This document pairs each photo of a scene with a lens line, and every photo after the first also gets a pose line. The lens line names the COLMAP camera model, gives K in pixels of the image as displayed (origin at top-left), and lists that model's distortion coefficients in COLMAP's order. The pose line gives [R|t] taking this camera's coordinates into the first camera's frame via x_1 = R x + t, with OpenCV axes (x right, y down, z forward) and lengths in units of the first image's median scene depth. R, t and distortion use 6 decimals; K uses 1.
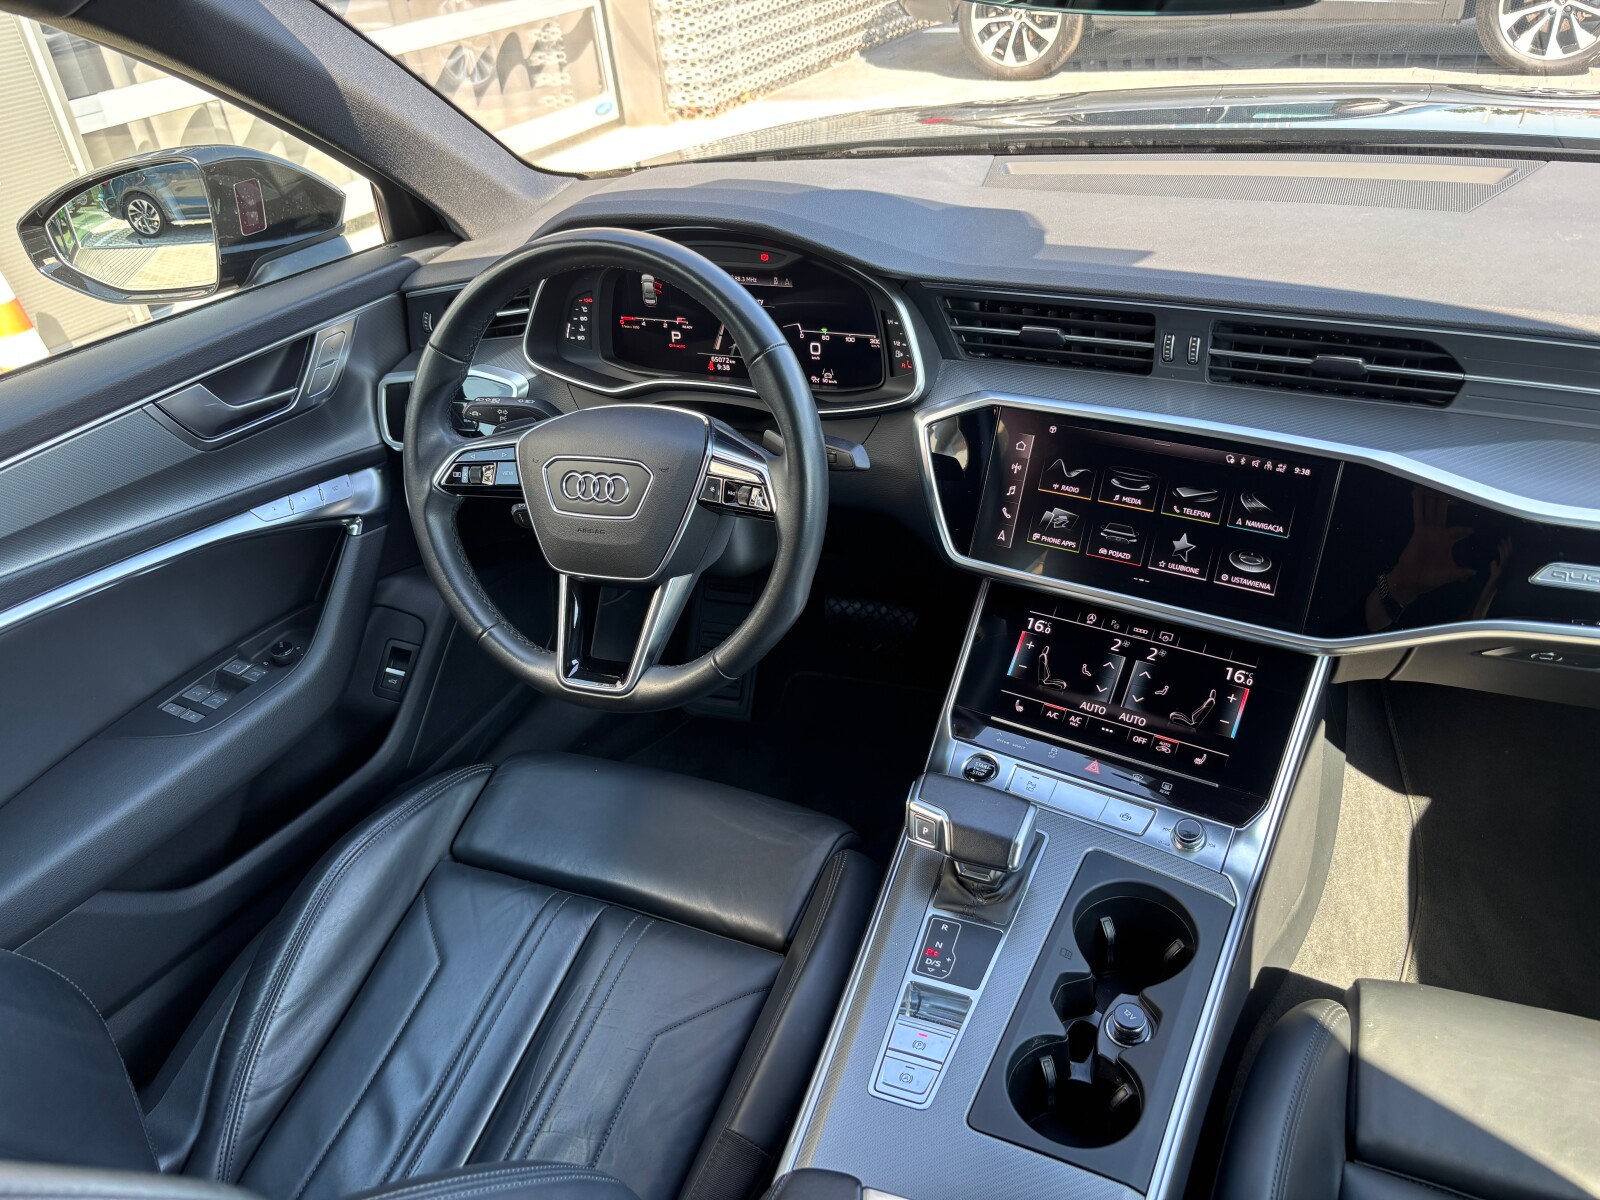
lens RADIAL K [[1226.6, 0, 791.0], [0, 1226.6, 597.9], [0, 0, 1]] dist [0.082025, -0.113325]
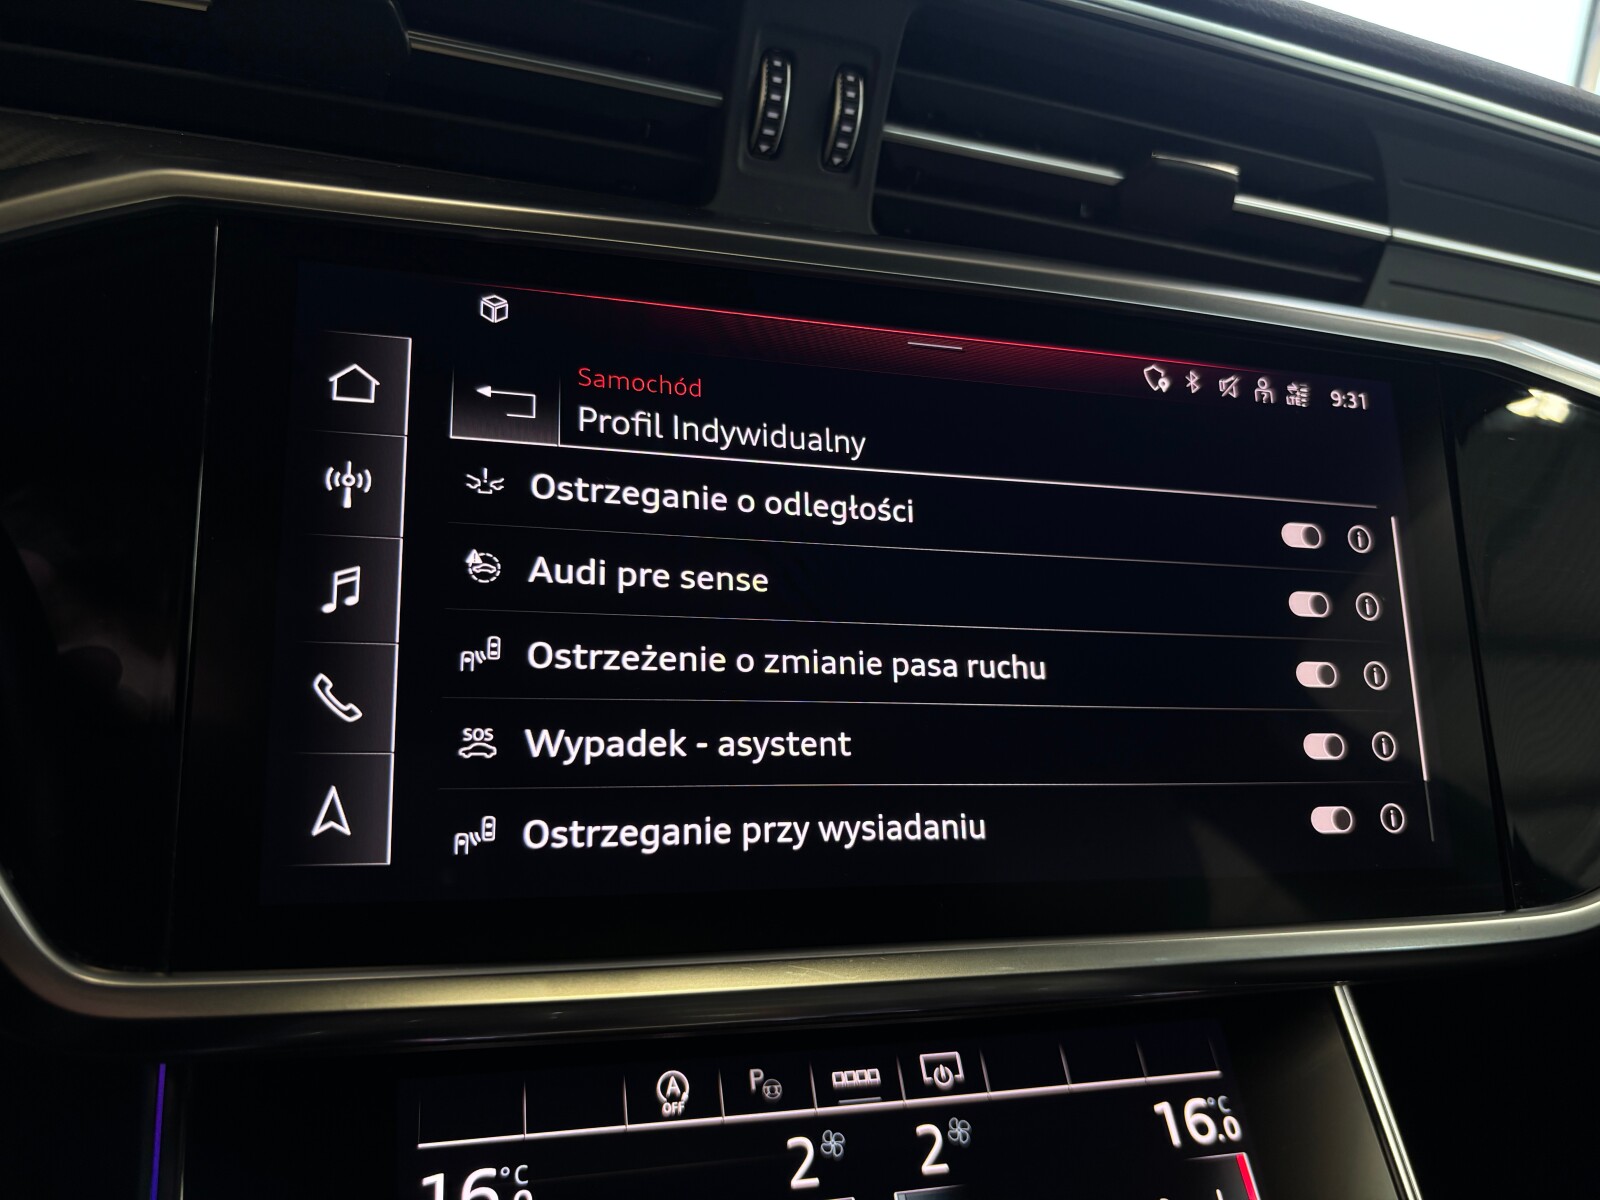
lens RADIAL K [[1260.2, 0, 813.0], [0, 1260.2, 604.8], [0, 0, 1]] dist [-0.009547, 0.002007]
pose [[0.626402, -0.033440, 0.778782, 0.064104], [0.254905, 0.952938, -0.164111, -0.030135], [-0.736643, 0.301315, 0.605447, 0.816226]]
